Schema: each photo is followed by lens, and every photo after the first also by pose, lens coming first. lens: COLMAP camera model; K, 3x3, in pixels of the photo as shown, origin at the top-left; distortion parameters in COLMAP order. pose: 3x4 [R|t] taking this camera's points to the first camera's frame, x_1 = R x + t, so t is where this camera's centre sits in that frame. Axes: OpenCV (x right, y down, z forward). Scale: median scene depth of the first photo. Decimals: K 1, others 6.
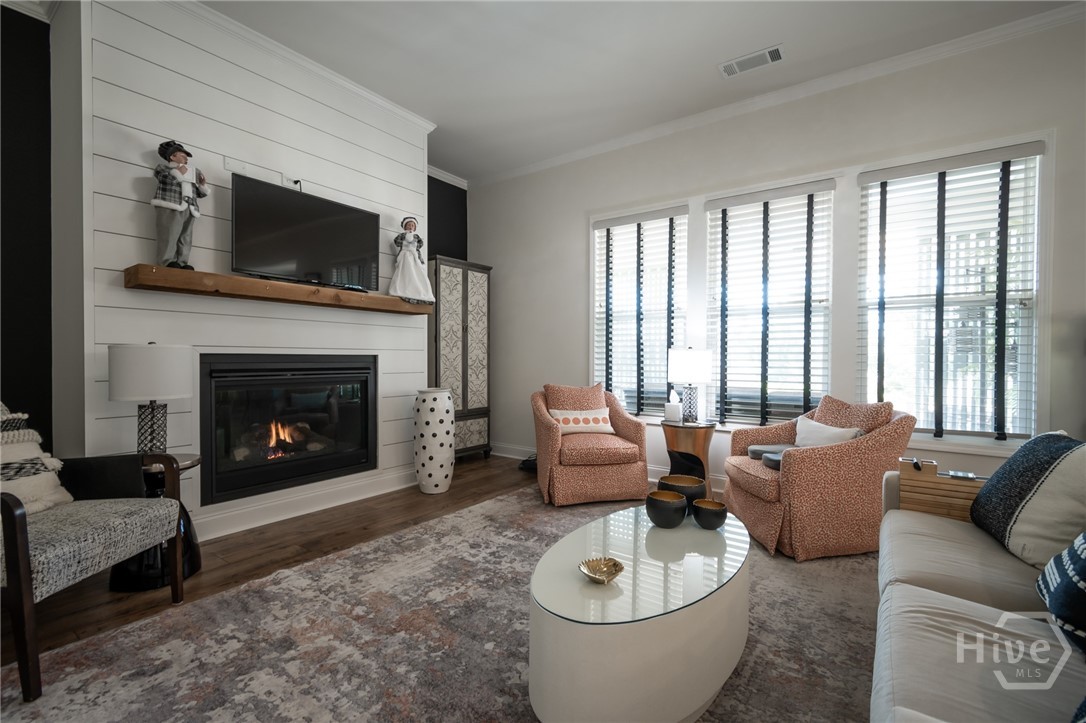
lens RADIAL K [[483.2, 0, 544.2], [0, 483.2, 361.2], [0, 0, 1]] dist [-0.003423, -0.000877]
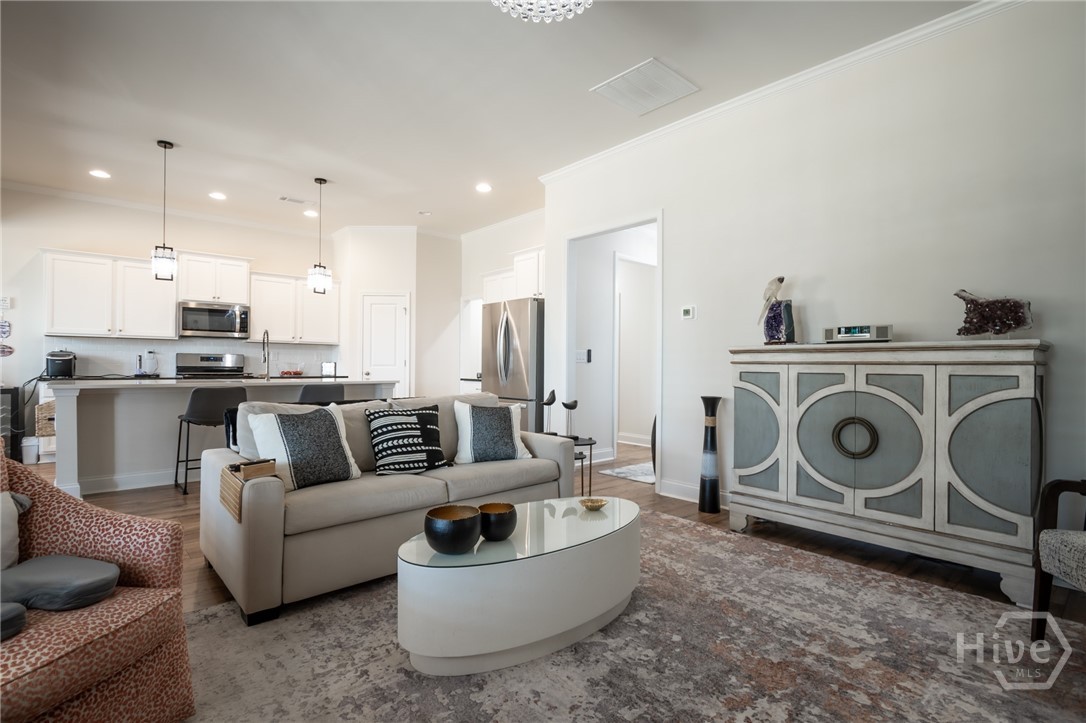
lens RADIAL K [[524.2, 0, 545.3], [0, 524.2, 364.4], [0, 0, 1]] dist [0.000624, -0.002354]
pose [[-0.975706, -0.015761, 0.218514, -0.050075], [-0.014385, 0.999865, 0.007886, -0.012899], [-0.218609, 0.004551, -0.975802, 1.476776]]
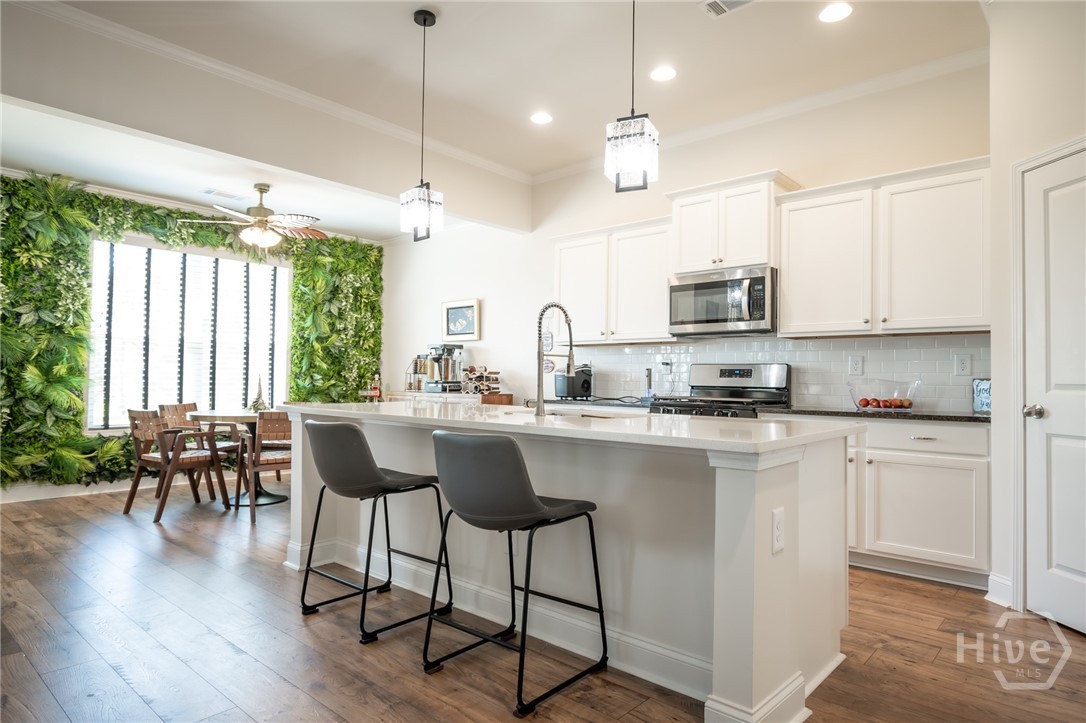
lens RADIAL K [[635.0, 0, 543.3], [0, 635.0, 366.5], [0, 0, 1]] dist [-0.002309, -0.000085]
pose [[0.101857, 0.012705, 0.994718, 0.344358], [-0.001699, 0.999919, -0.012597, 0.009612], [-0.994798, -0.000407, 0.101870, -0.372020]]
